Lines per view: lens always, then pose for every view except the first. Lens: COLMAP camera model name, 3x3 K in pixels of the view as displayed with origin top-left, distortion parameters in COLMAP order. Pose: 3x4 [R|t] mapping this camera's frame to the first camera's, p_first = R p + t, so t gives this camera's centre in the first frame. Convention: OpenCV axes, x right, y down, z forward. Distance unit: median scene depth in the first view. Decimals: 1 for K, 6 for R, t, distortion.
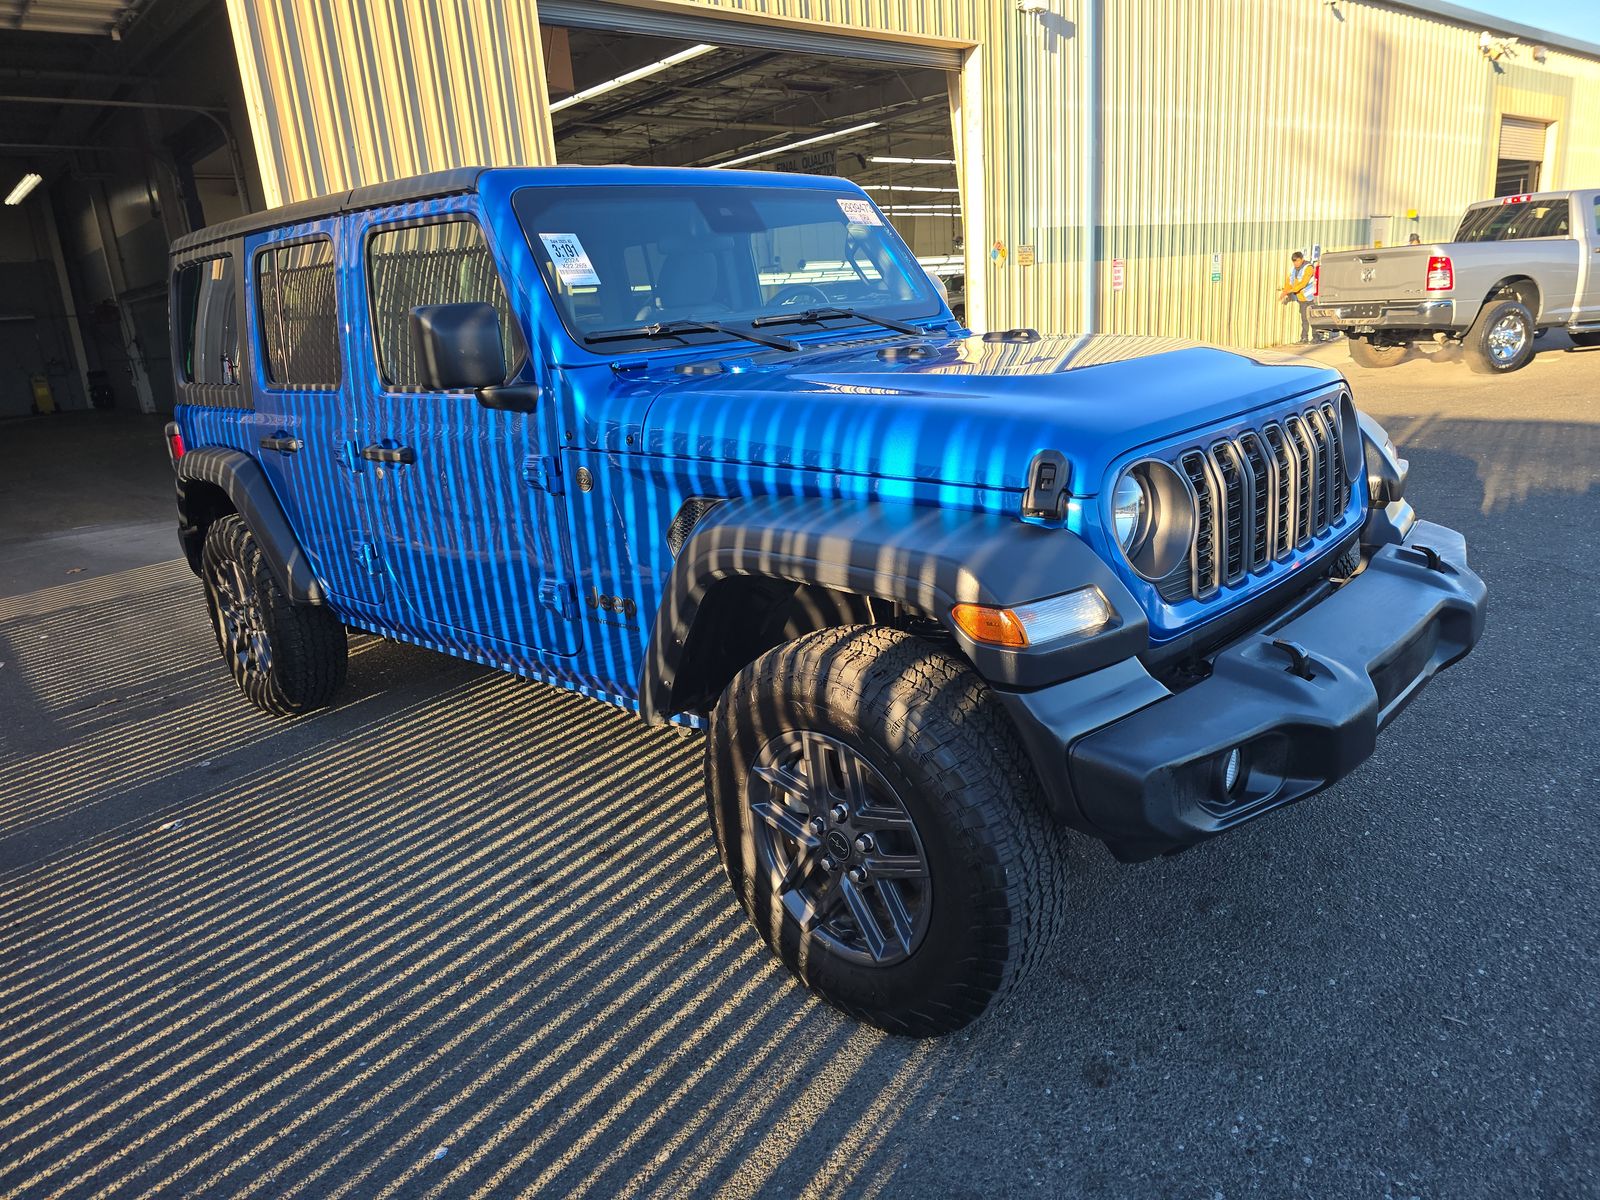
lens RADIAL K [[1077.1, 0, 802.7], [0, 1077.1, 594.1], [0, 0, 1]] dist [0.073514, -0.065502]
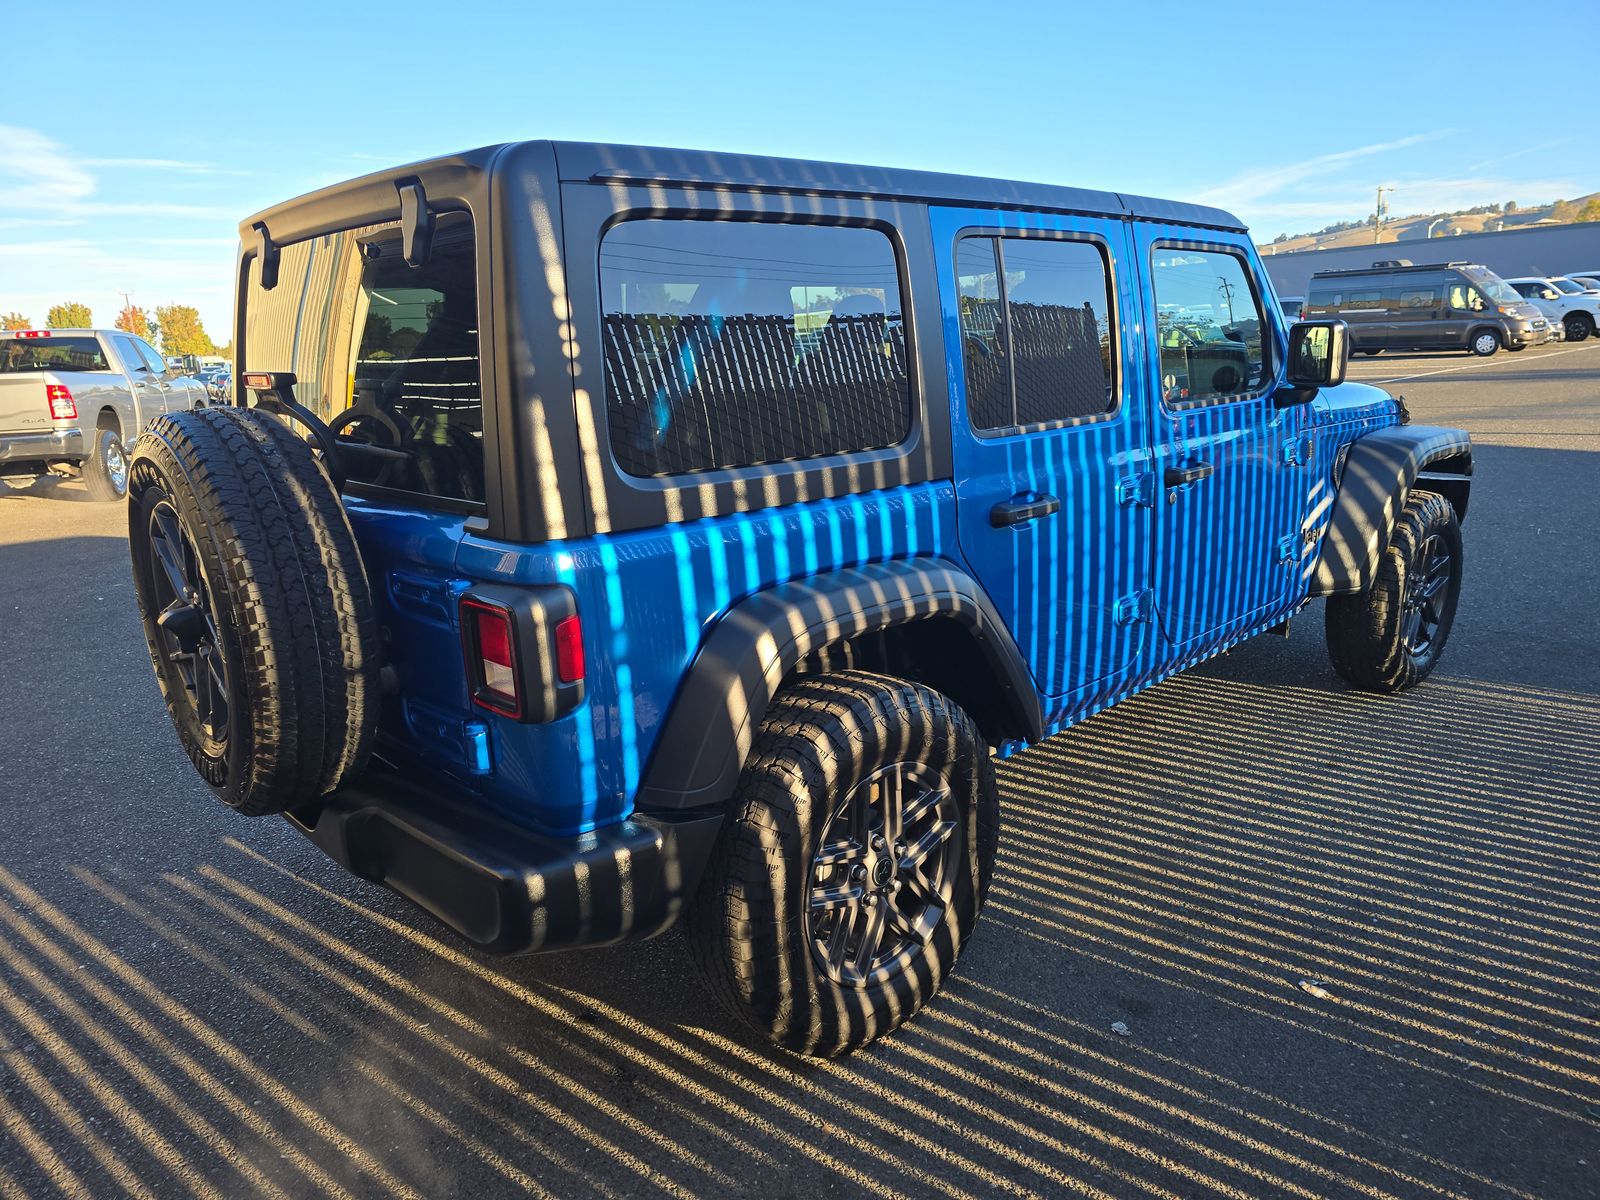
lens RADIAL K [[1077.1, 0, 802.7], [0, 1077.1, 594.1], [0, 0, 1]] dist [0.073514, -0.065502]
pose [[0.058641, -0.158419, 0.985629, -0.358558], [0.298427, 0.944961, 0.134127, -0.067954], [-0.952629, 0.286273, 0.102690, 0.329685]]
